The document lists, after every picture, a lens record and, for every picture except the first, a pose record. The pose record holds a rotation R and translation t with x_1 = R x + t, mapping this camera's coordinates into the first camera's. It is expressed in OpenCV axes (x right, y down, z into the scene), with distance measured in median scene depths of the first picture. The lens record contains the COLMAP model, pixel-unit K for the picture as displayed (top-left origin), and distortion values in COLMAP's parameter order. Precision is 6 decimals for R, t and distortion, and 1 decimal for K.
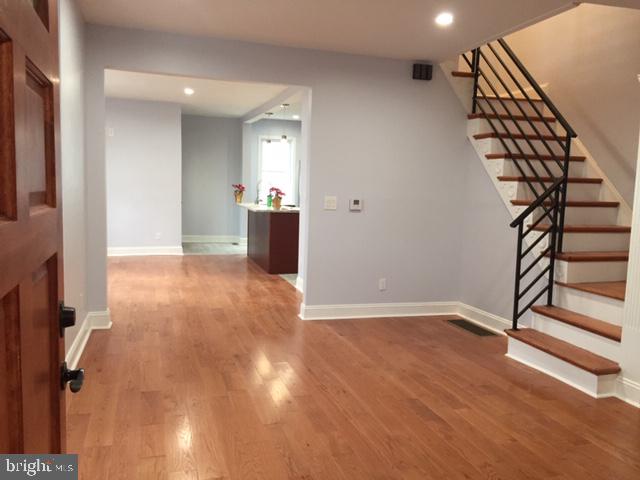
lens RADIAL K [[545.2, 0, 320.8], [0, 545.2, 242.3], [0, 0, 1]] dist [0.057493, -0.040106]
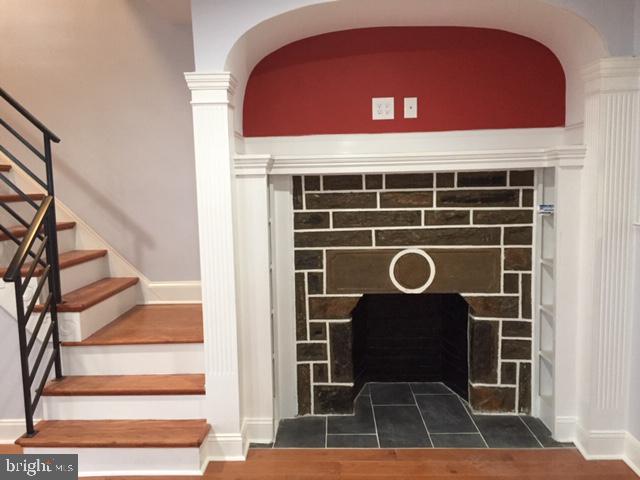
lens RADIAL K [[545.2, 0, 319.0], [0, 545.2, 237.5], [0, 0, 1]] dist [0.057493, -0.040106]
pose [[0.335163, -0.133419, 0.932666, -0.132419], [0.134517, 0.986557, 0.092789, -0.100362], [-0.932508, 0.094360, 0.348604, 0.498522]]
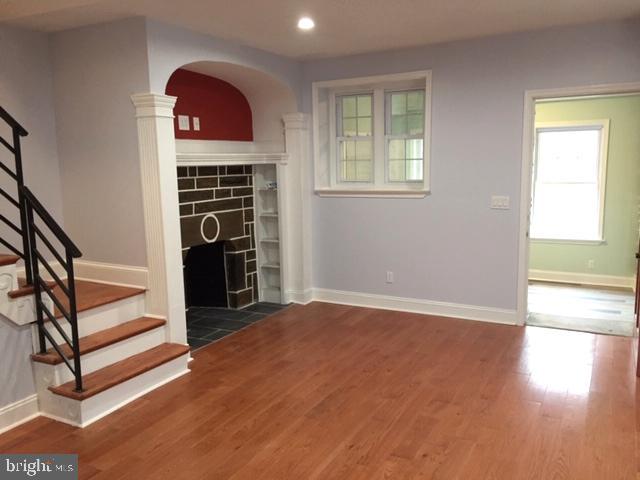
lens RADIAL K [[545.2, 0, 322.0], [0, 545.2, 236.4], [0, 0, 1]] dist [0.057493, -0.040106]
pose [[-0.699857, -0.114457, 0.705053, -0.454324], [0.075722, 0.969627, 0.232571, -0.228882], [-0.710258, 0.216155, -0.669934, 1.418421]]
